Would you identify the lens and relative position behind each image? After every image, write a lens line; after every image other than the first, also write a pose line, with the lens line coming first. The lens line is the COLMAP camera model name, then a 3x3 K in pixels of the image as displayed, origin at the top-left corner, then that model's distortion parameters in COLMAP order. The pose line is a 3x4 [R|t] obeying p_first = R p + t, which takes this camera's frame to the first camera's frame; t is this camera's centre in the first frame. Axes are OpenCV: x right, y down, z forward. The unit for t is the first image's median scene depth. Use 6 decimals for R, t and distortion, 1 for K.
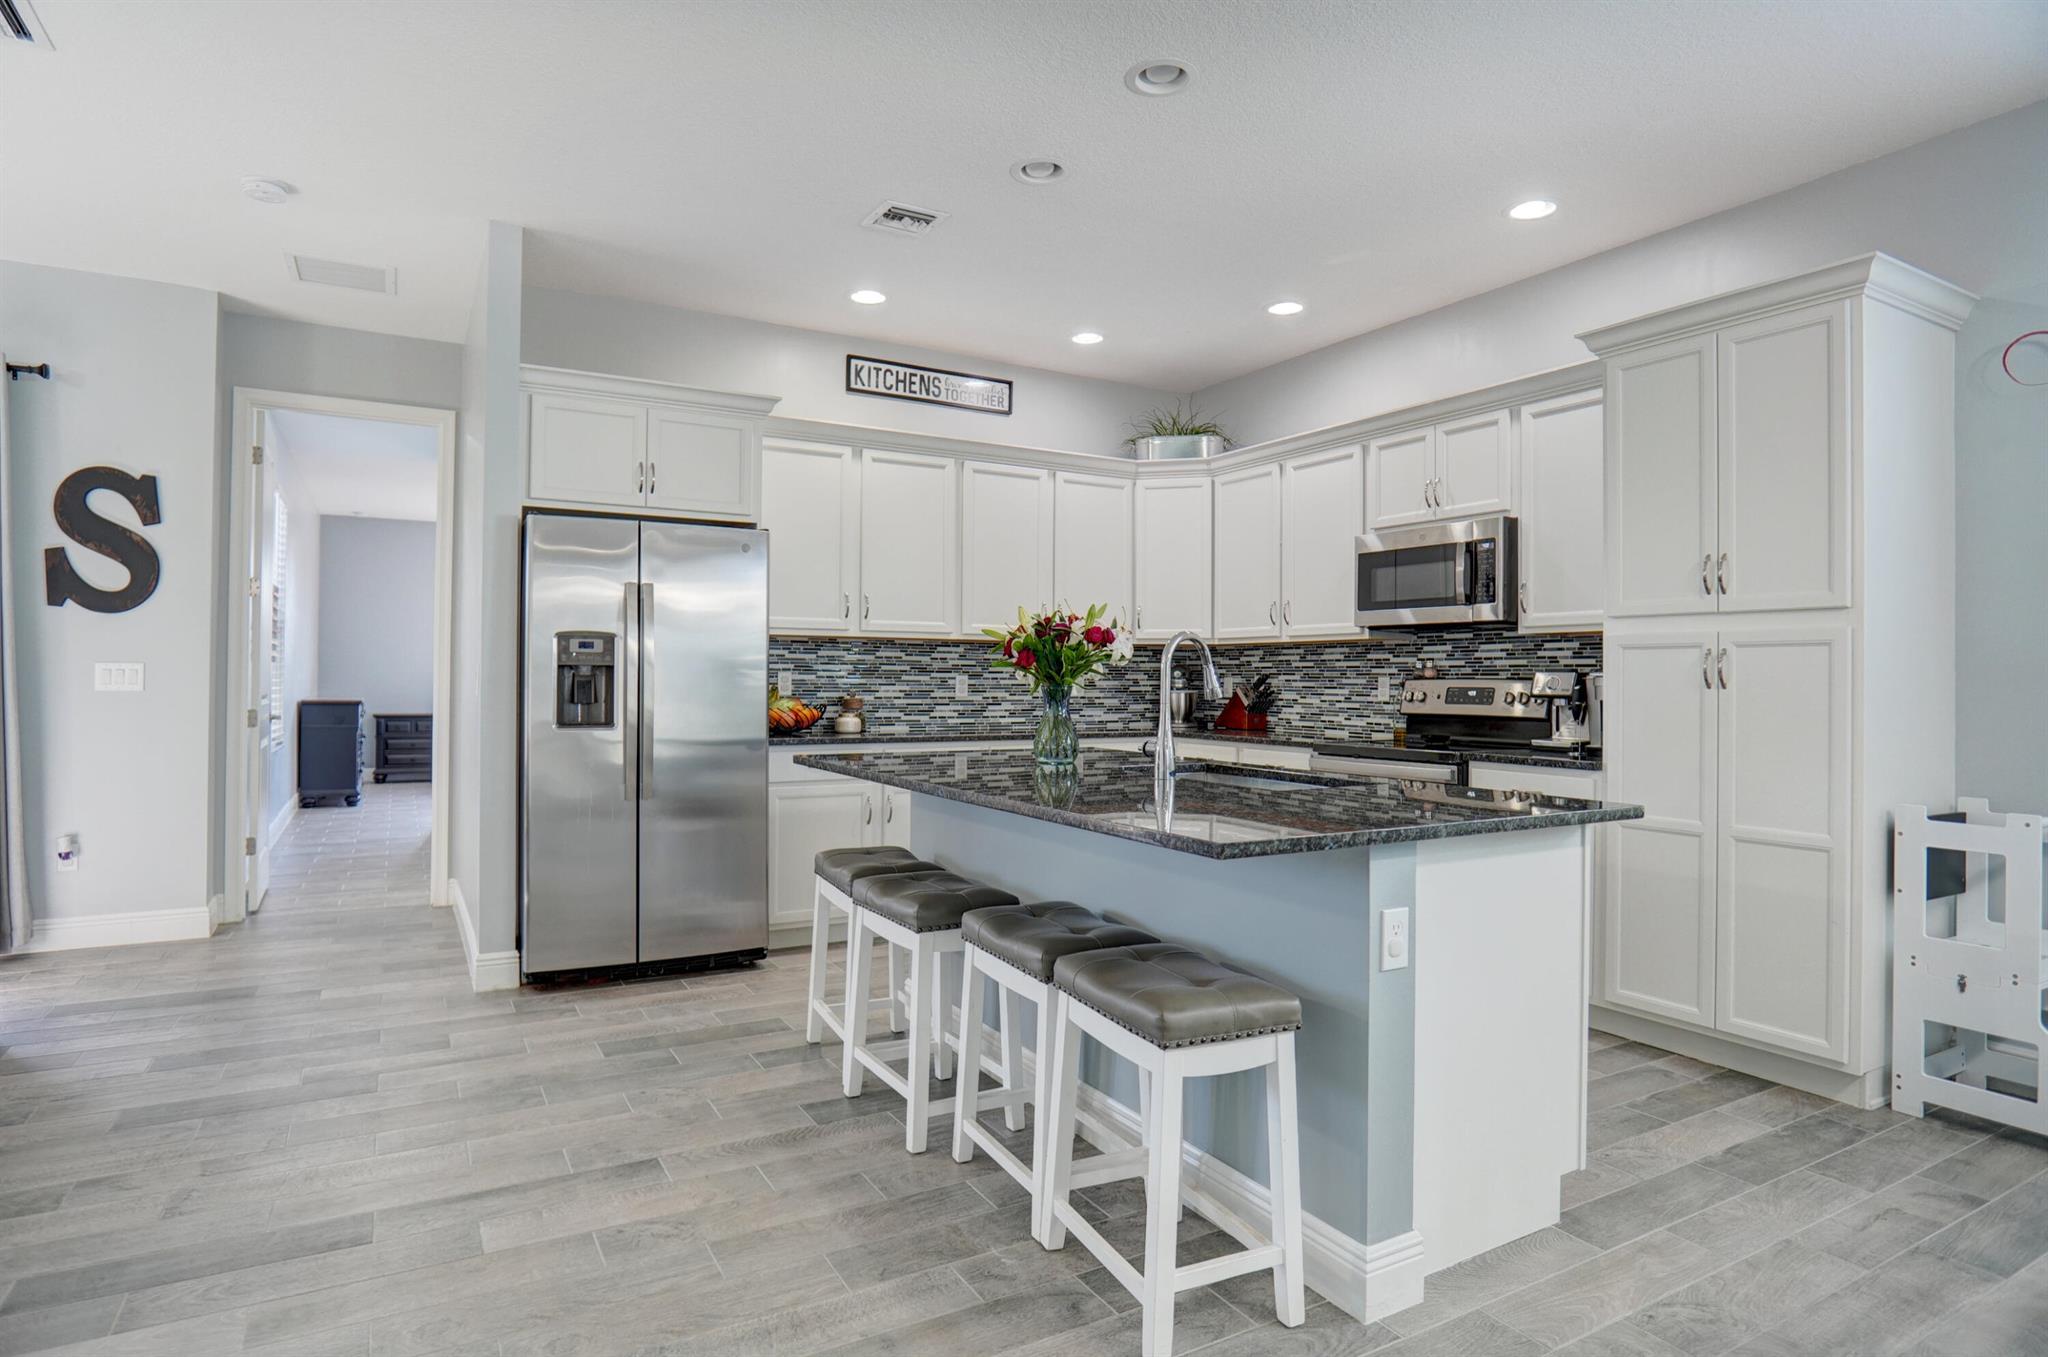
lens RADIAL K [[1107.3, 0, 1022.1], [0, 1107.3, 668.9], [0, 0, 1]] dist [-0.032623, 0.009883]
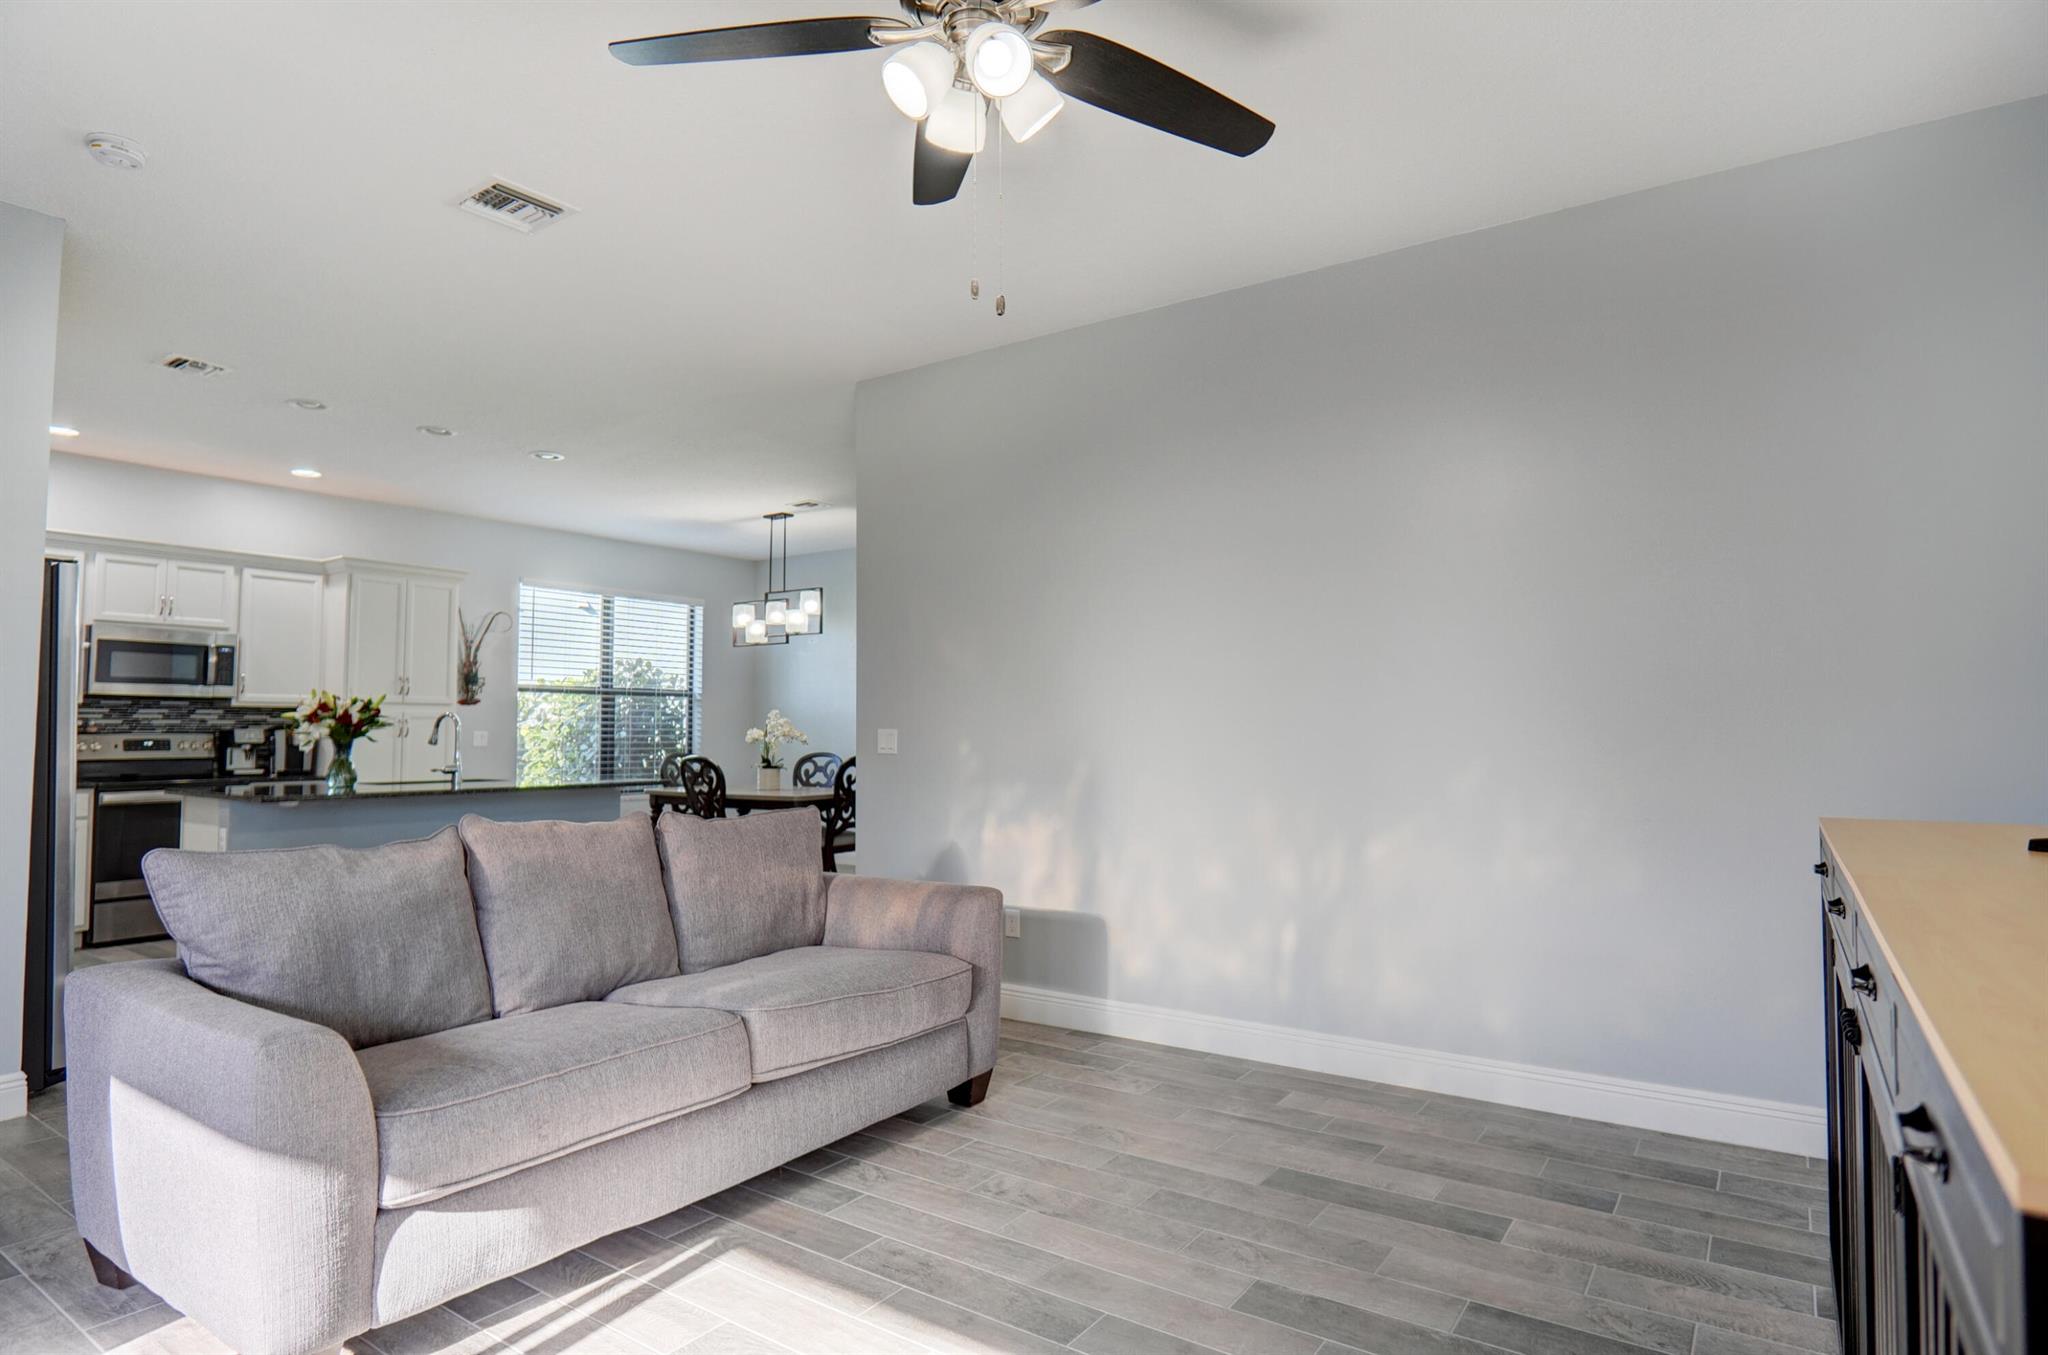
lens RADIAL K [[1107.3, 0, 1022.1], [0, 1107.3, 667.9], [0, 0, 1]] dist [-0.032623, 0.009883]
pose [[-0.429638, 0.044926, 0.901883, -1.377755], [-0.008984, 0.998500, -0.054019, -0.009803], [-0.902957, -0.031311, -0.428590, 0.580657]]
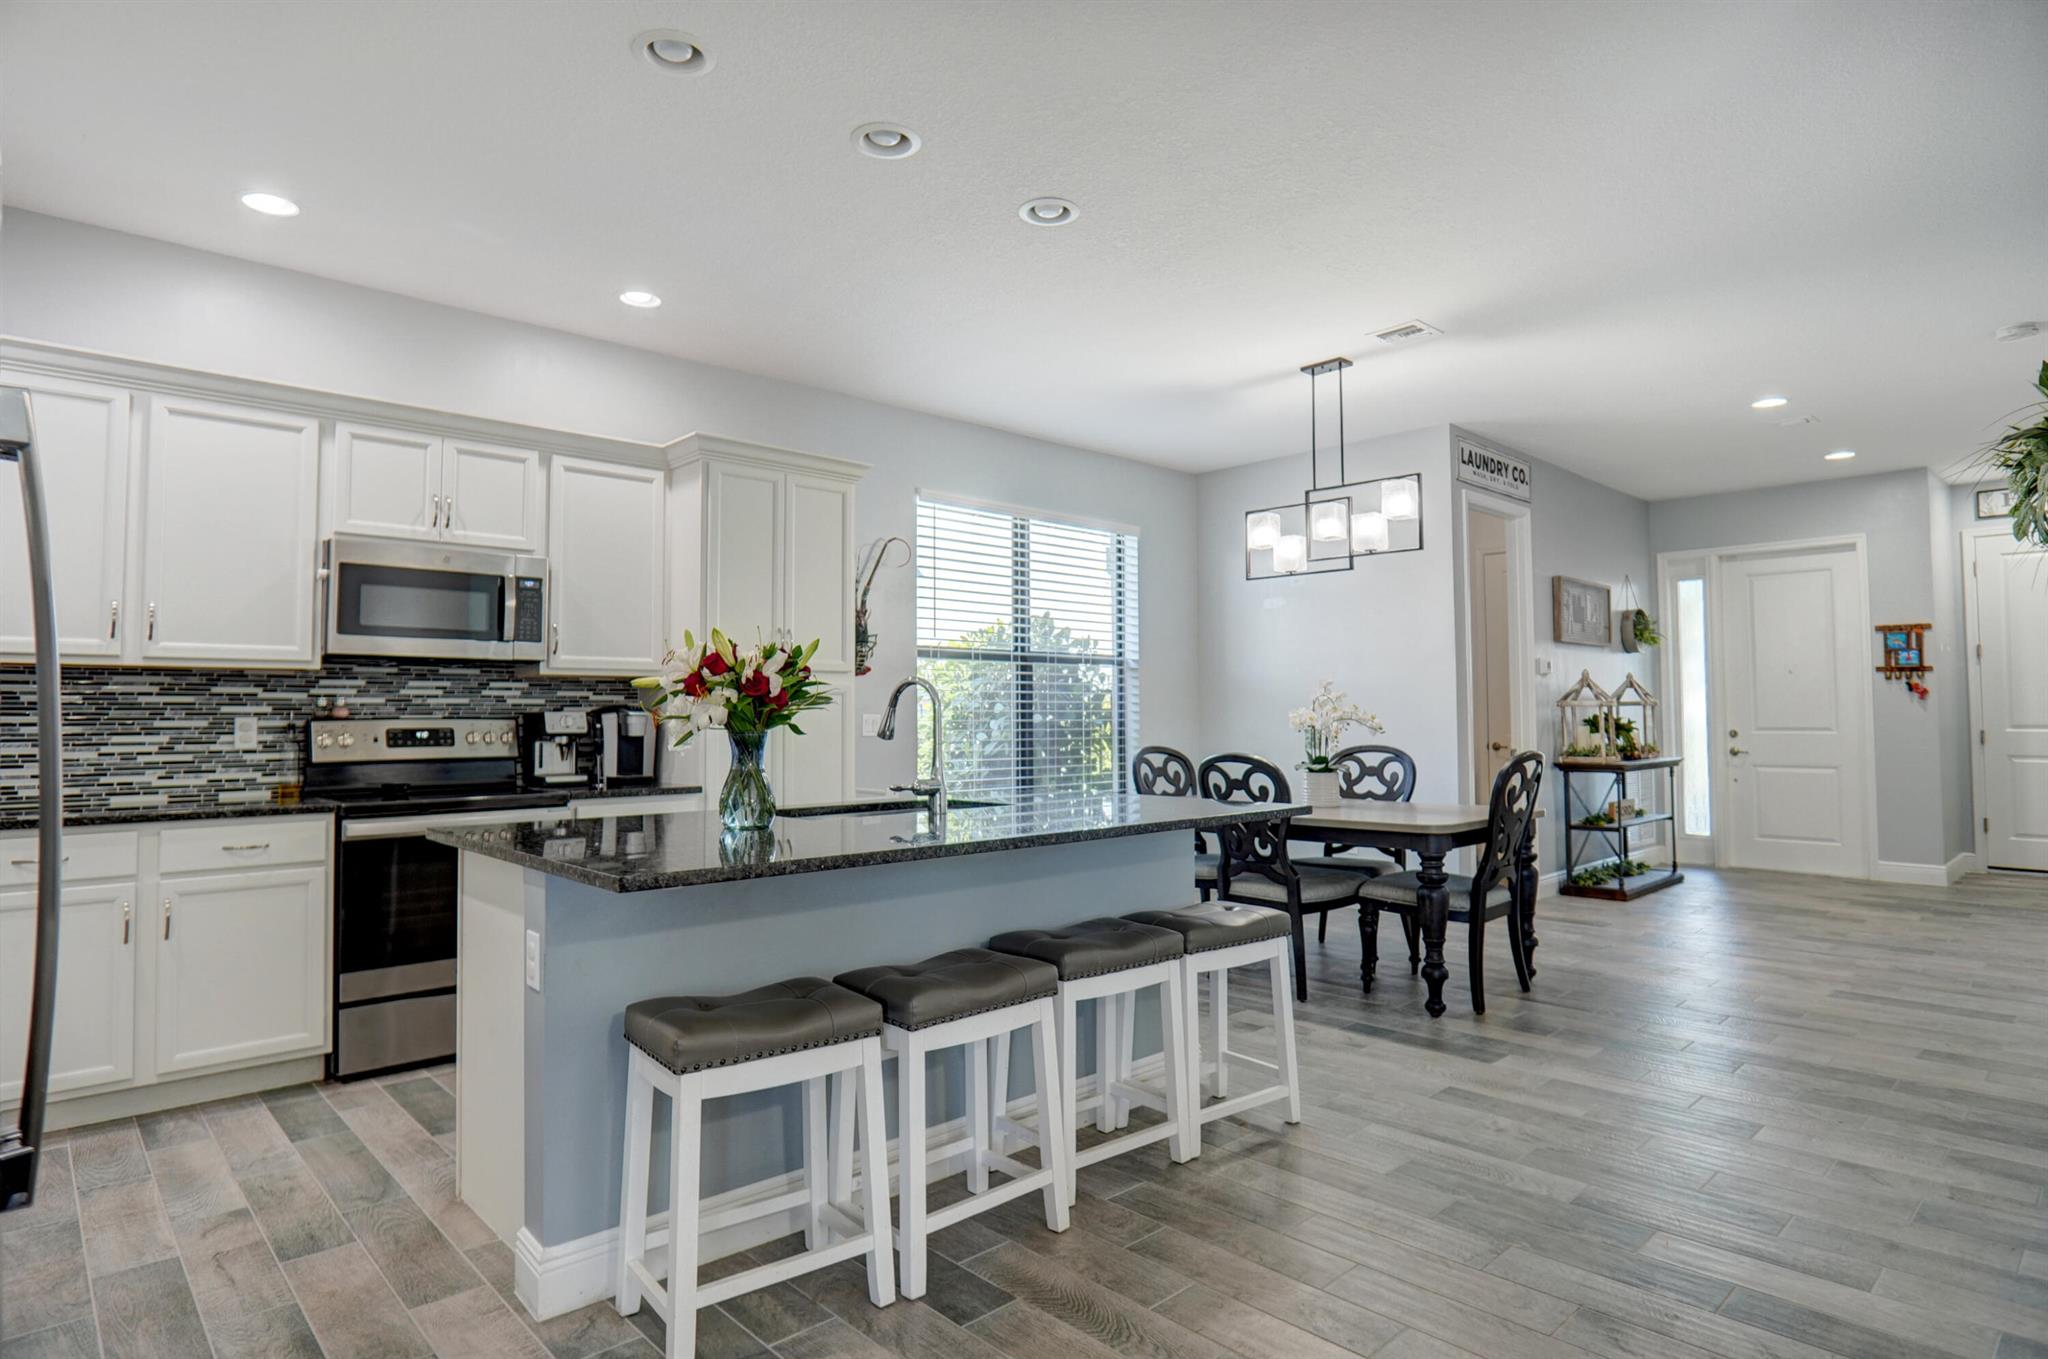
lens RADIAL K [[1107.3, 0, 1022.1], [0, 1107.3, 669.9], [0, 0, 1]] dist [-0.032623, 0.009883]
pose [[-0.230127, 0.032990, 0.972601, -0.589073], [-0.005287, 0.999368, -0.035148, -0.002011], [-0.973146, -0.013230, -0.229808, 0.728031]]
